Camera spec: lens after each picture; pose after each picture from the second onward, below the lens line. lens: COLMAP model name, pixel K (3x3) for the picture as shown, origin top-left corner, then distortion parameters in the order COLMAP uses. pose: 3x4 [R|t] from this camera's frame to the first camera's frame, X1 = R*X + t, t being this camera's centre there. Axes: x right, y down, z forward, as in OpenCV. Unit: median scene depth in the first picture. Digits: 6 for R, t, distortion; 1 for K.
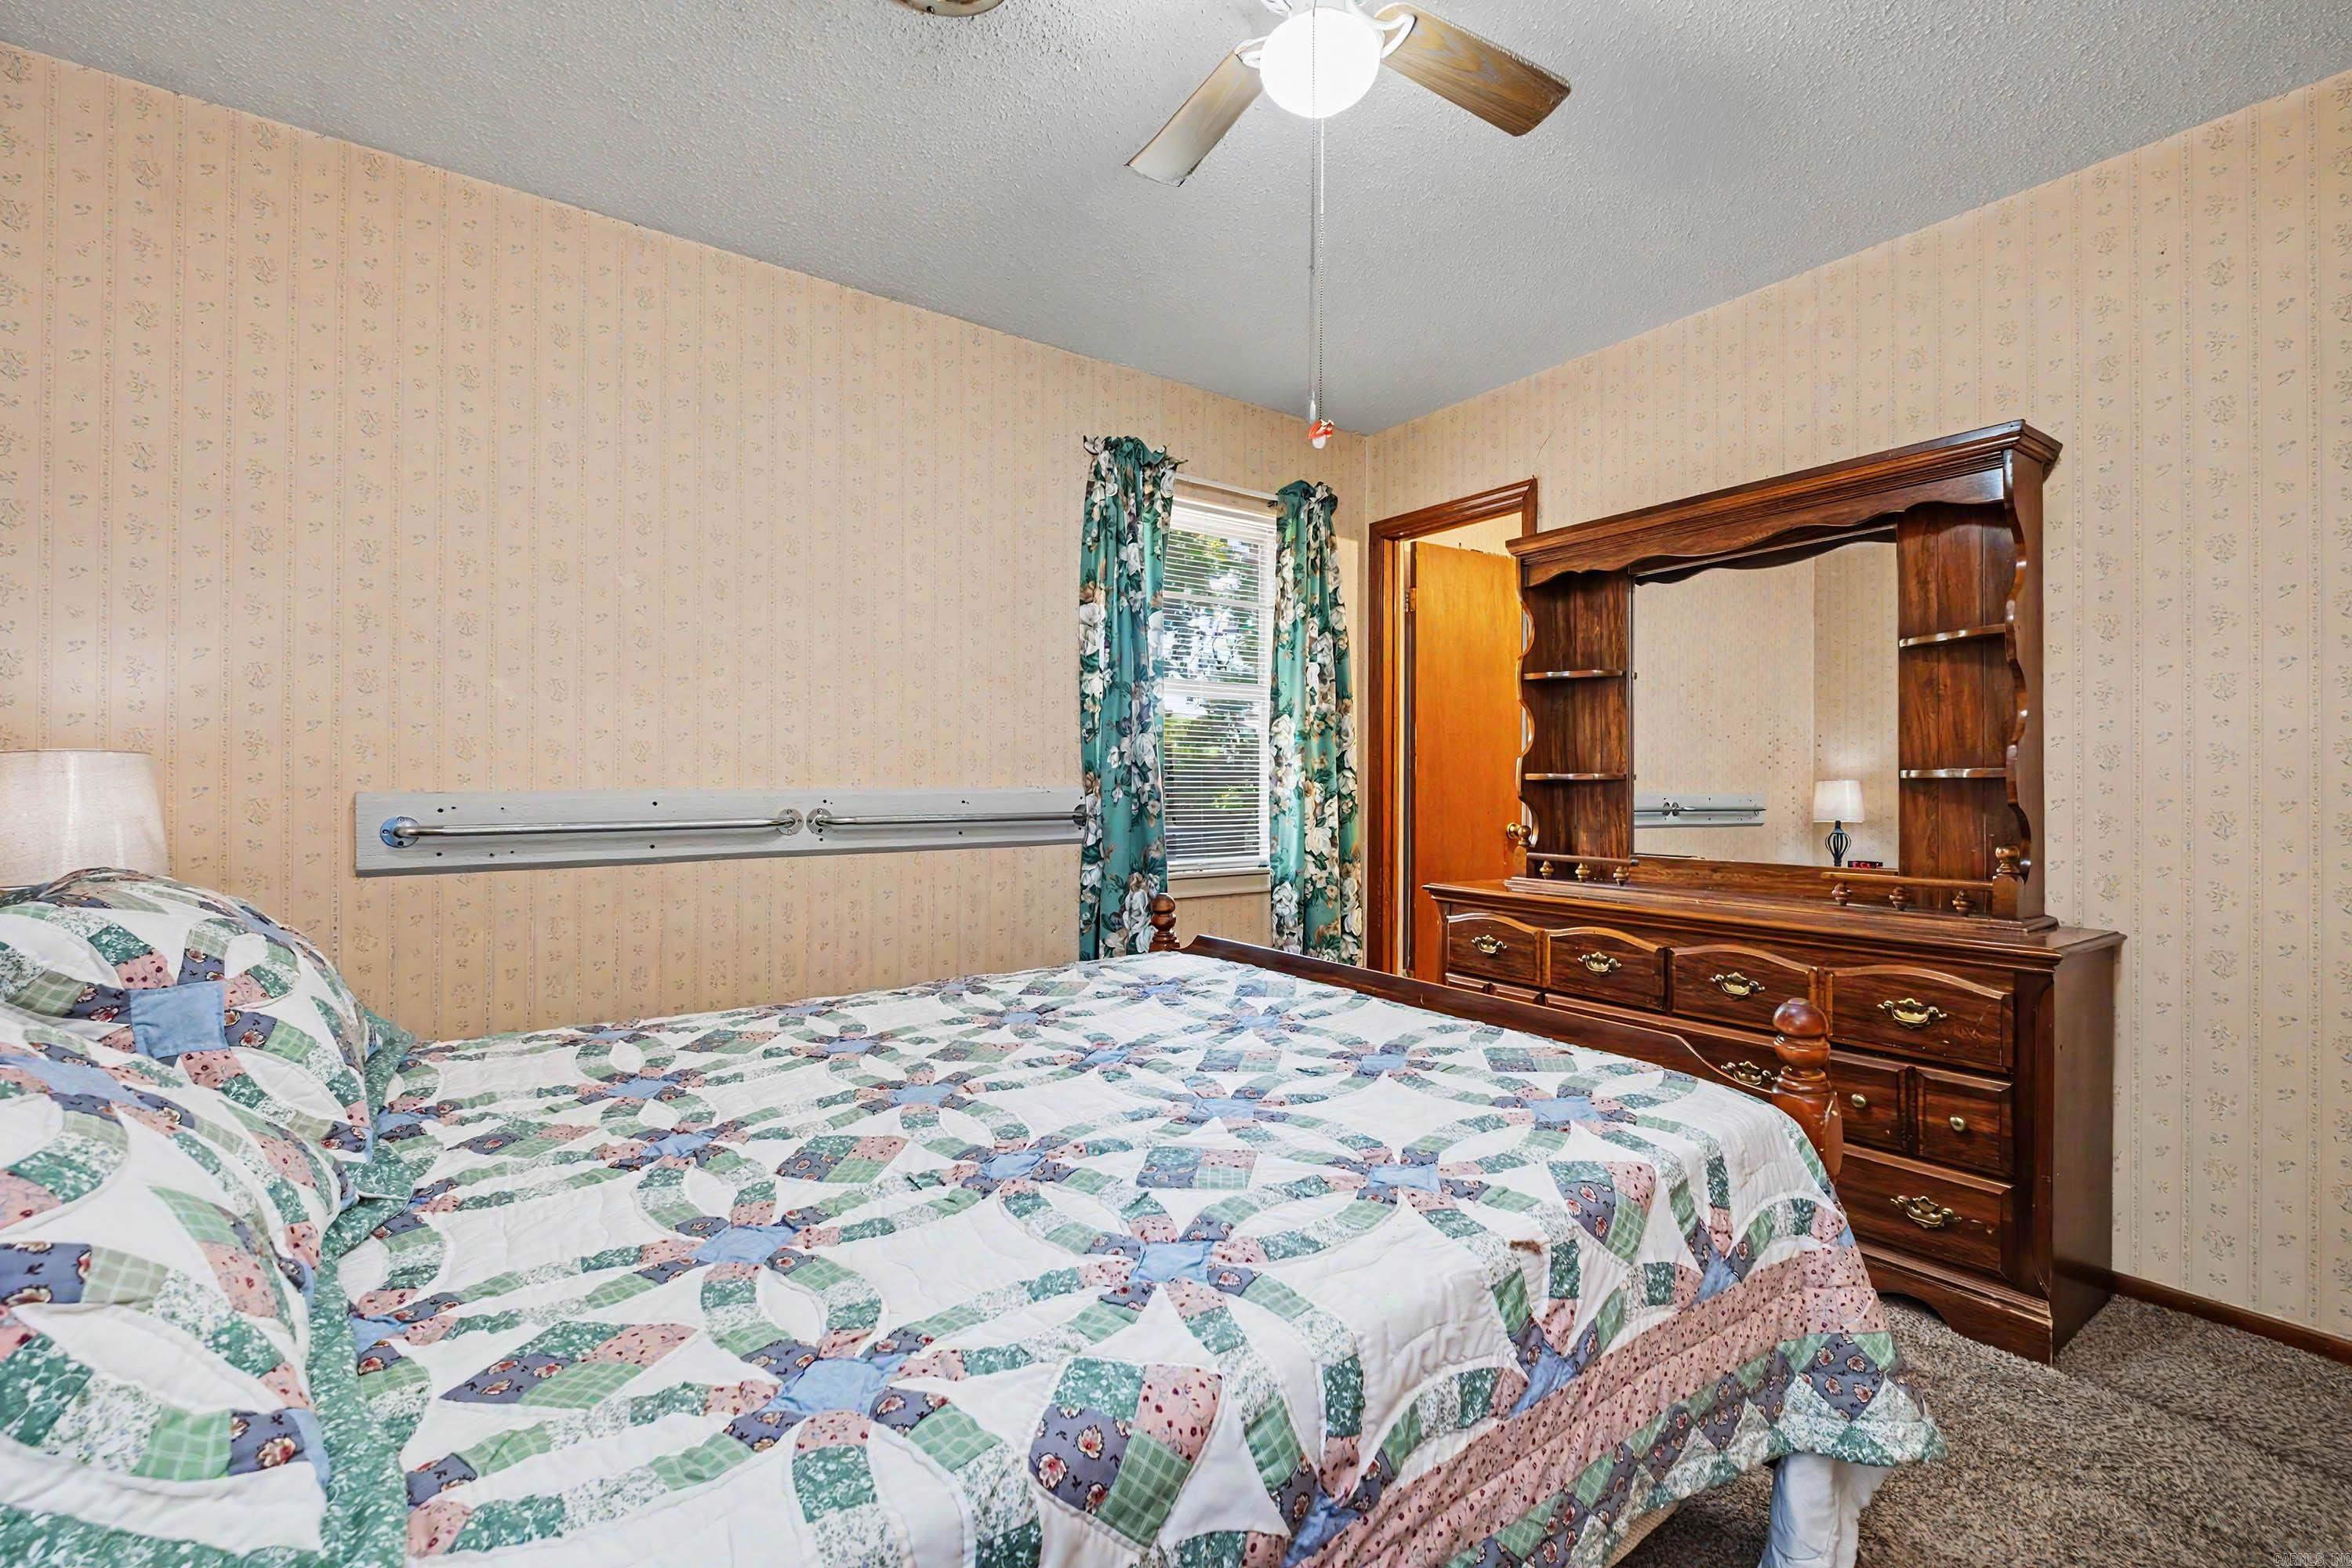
lens RADIAL K [[1030.5, 0, 1164.5], [0, 1030.5, 786.9], [0, 0, 1]] dist [-0.004484, -0.002674]
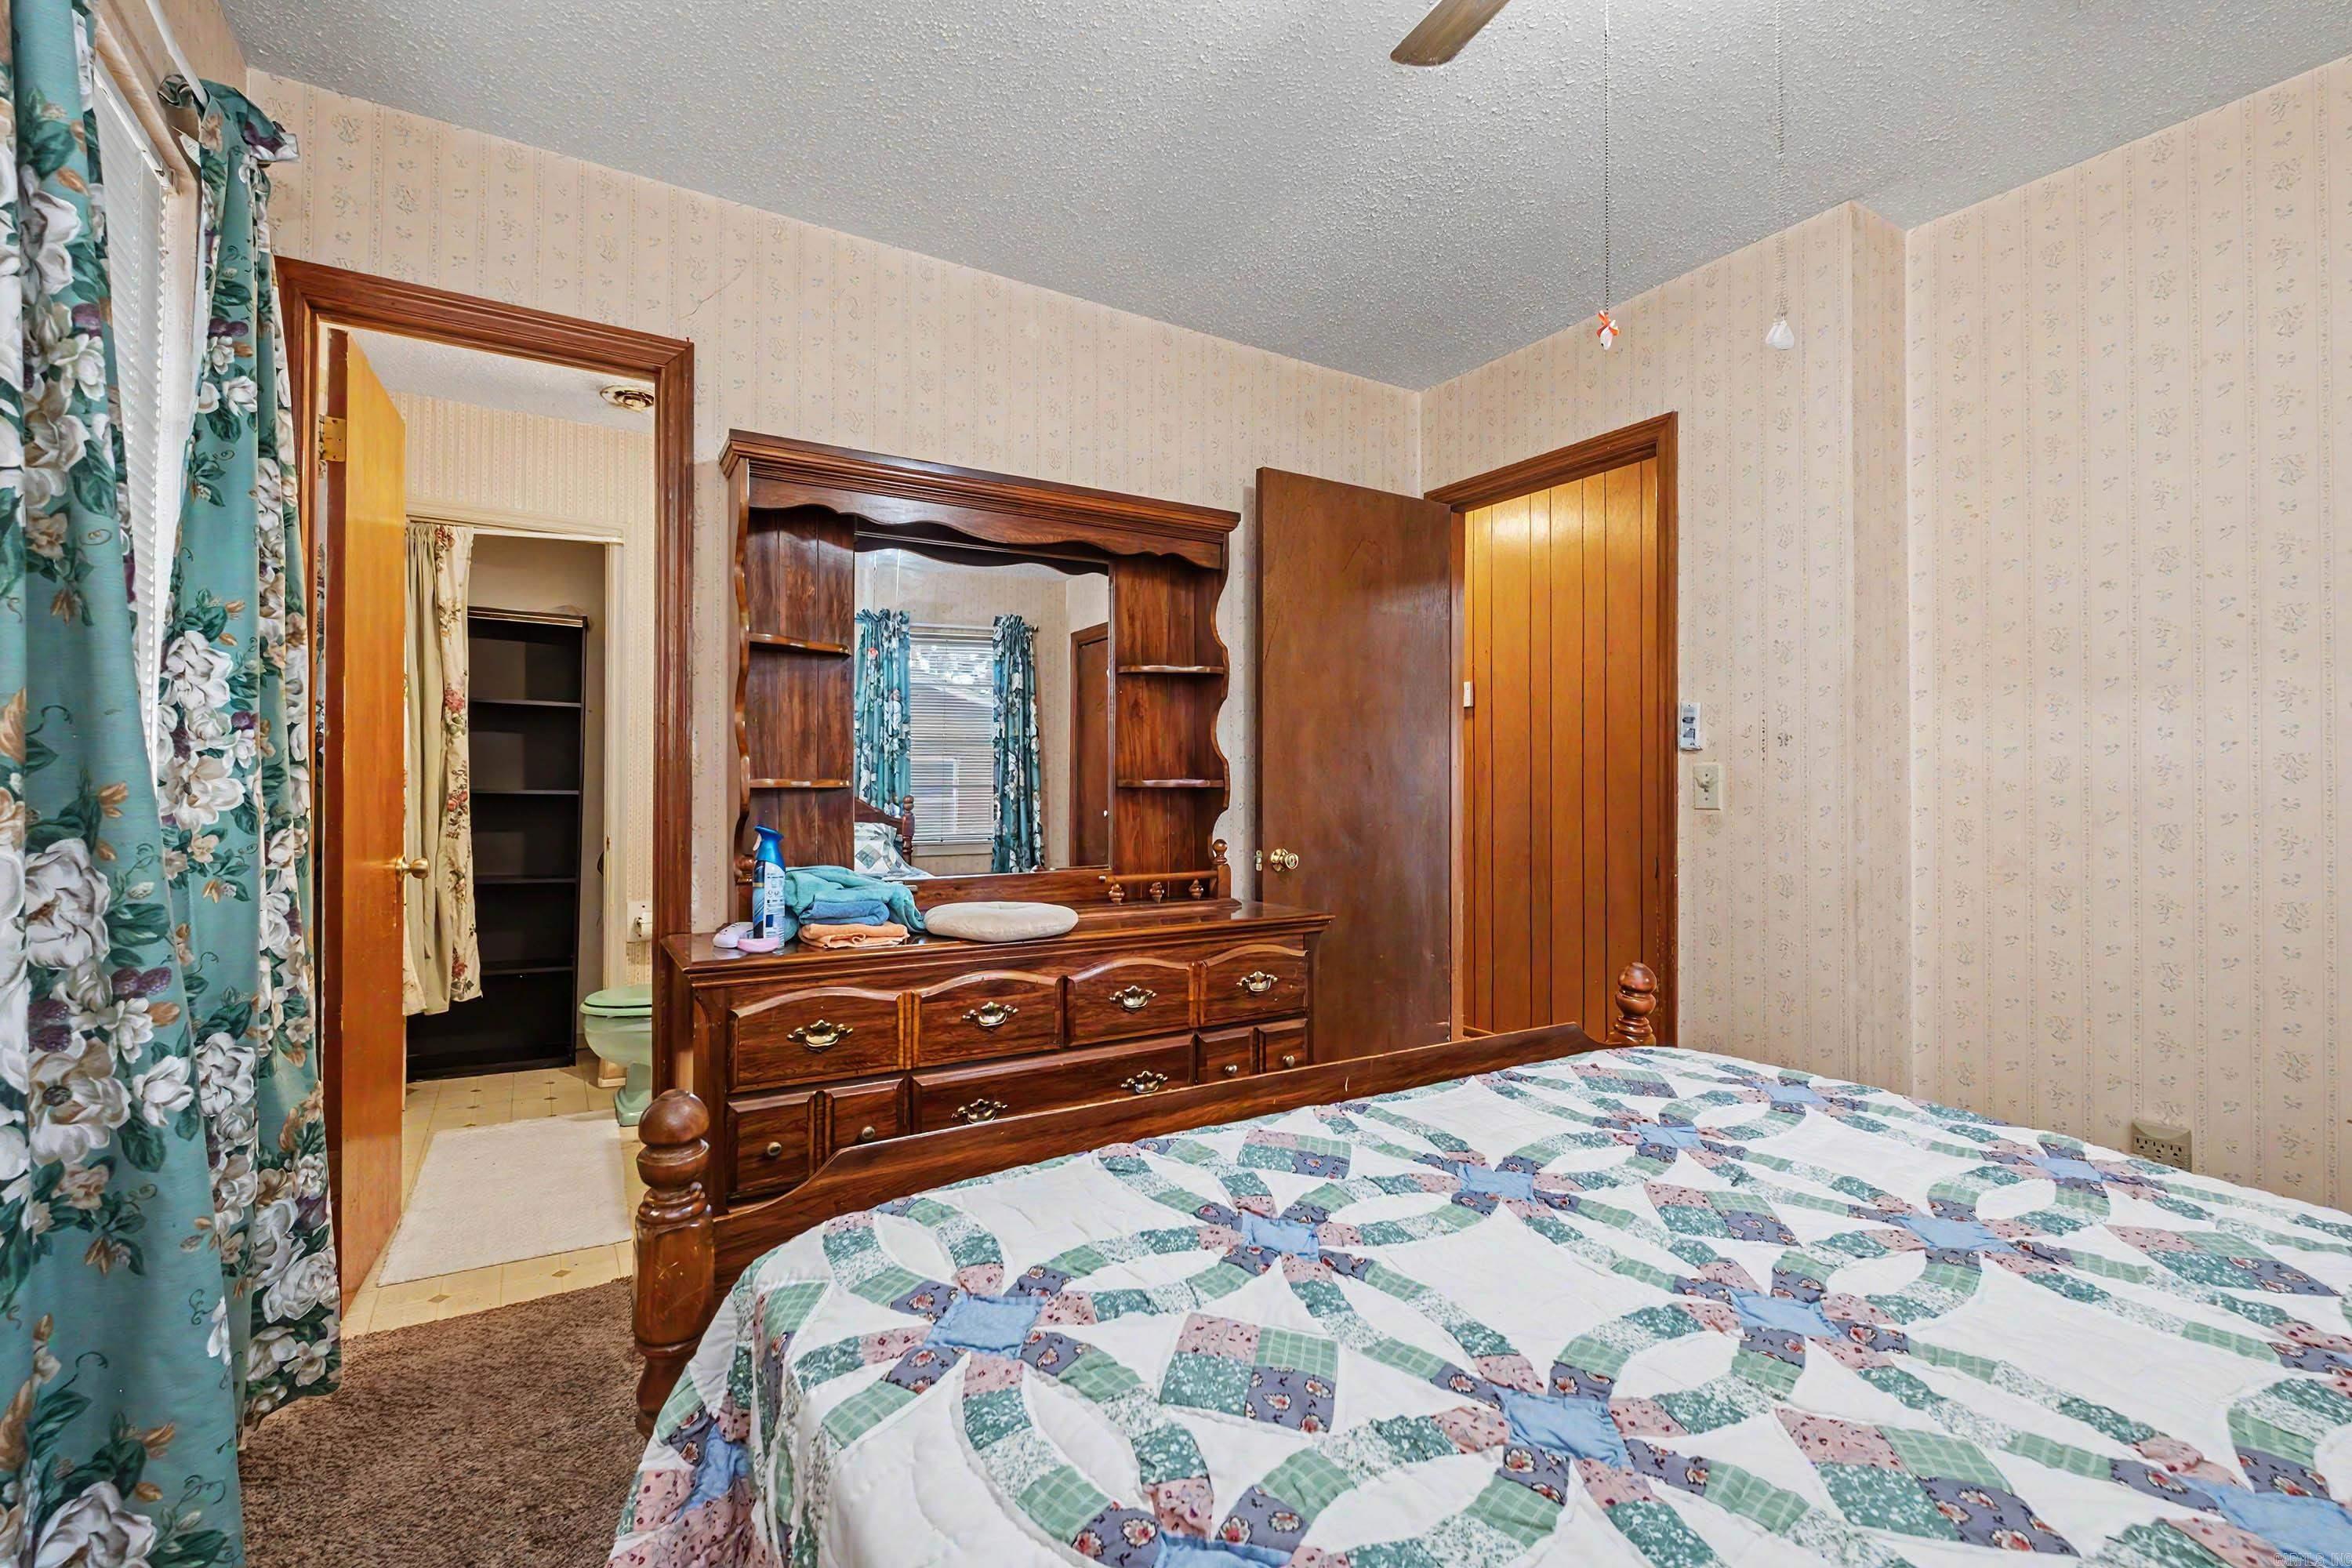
lens RADIAL K [[1030.5, 0, 1199.1], [0, 1030.5, 784.9], [0, 0, 1]] dist [-0.004484, -0.002674]
pose [[0.048670, -0.003515, 0.998809, -0.346126], [-0.001490, 0.999992, 0.003592, -0.012566], [-0.998814, -0.001663, 0.048665, 0.717377]]
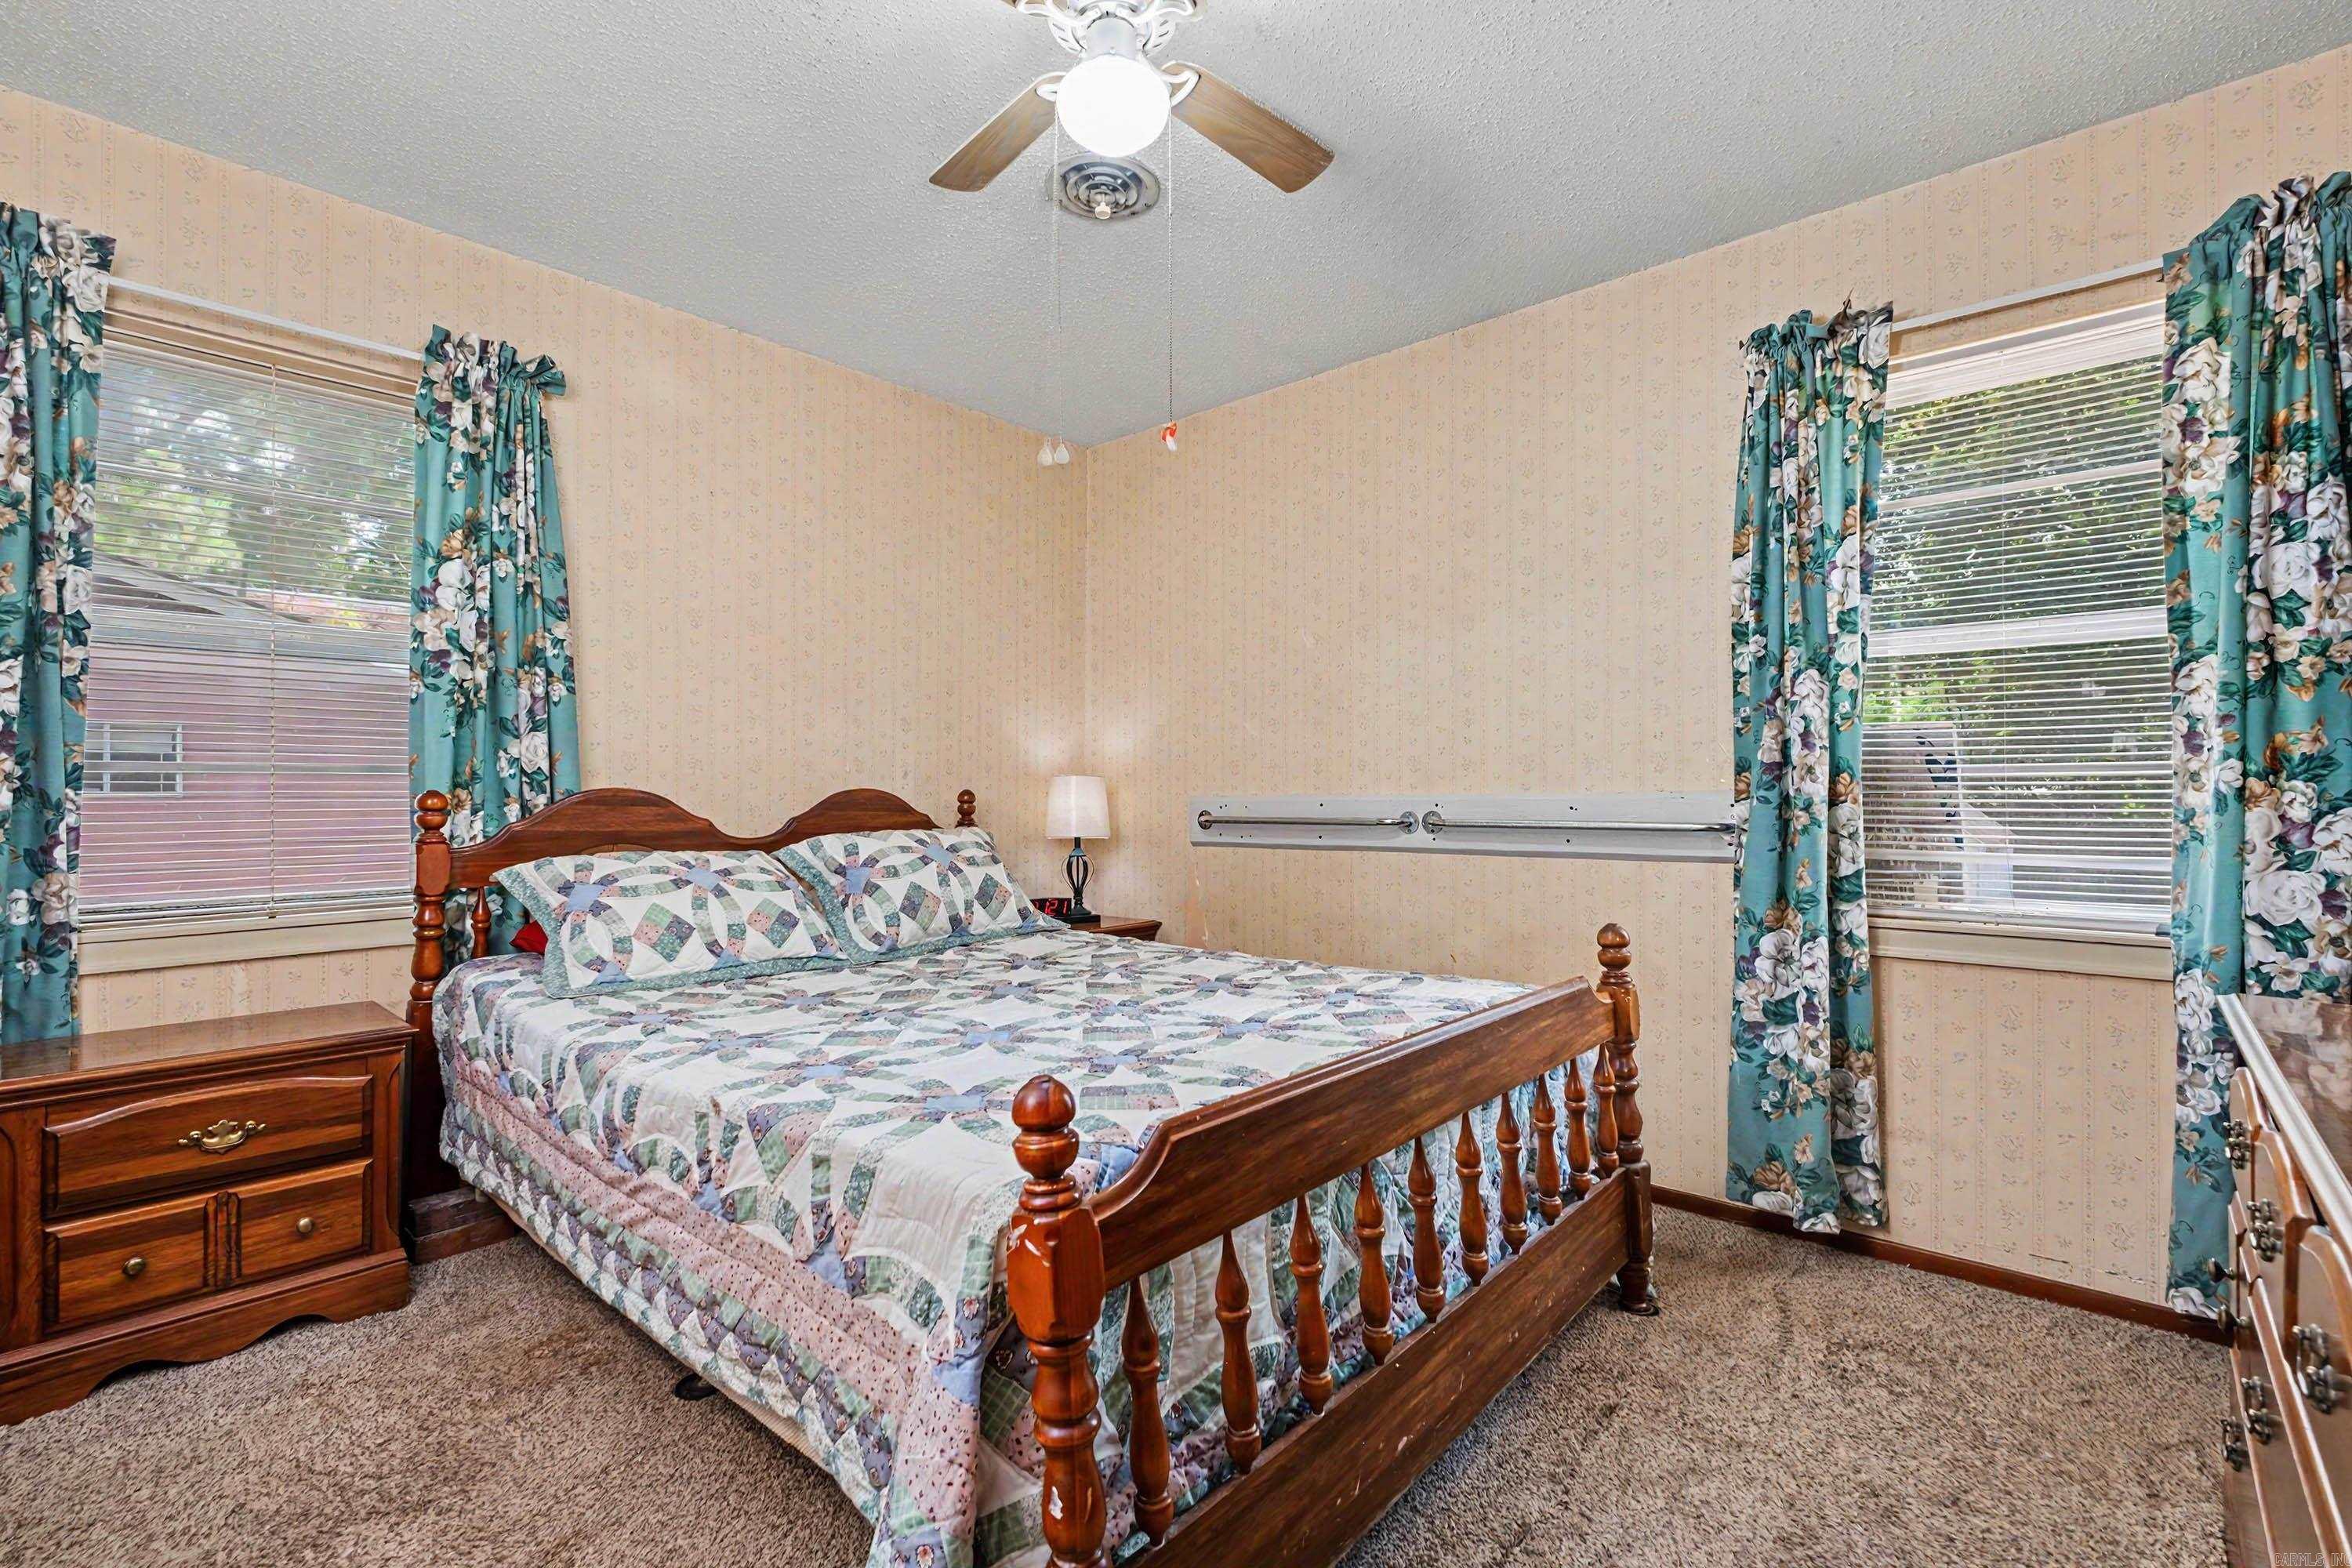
lens RADIAL K [[1030.5, 0, 1157.4], [0, 1030.5, 792.0], [0, 0, 1]] dist [-0.004484, -0.002674]
pose [[0.198375, -0.003222, -0.980121, 0.657688], [0.000811, 0.999995, -0.003123, 0.002744], [0.980126, -0.000175, 0.198377, 0.454563]]
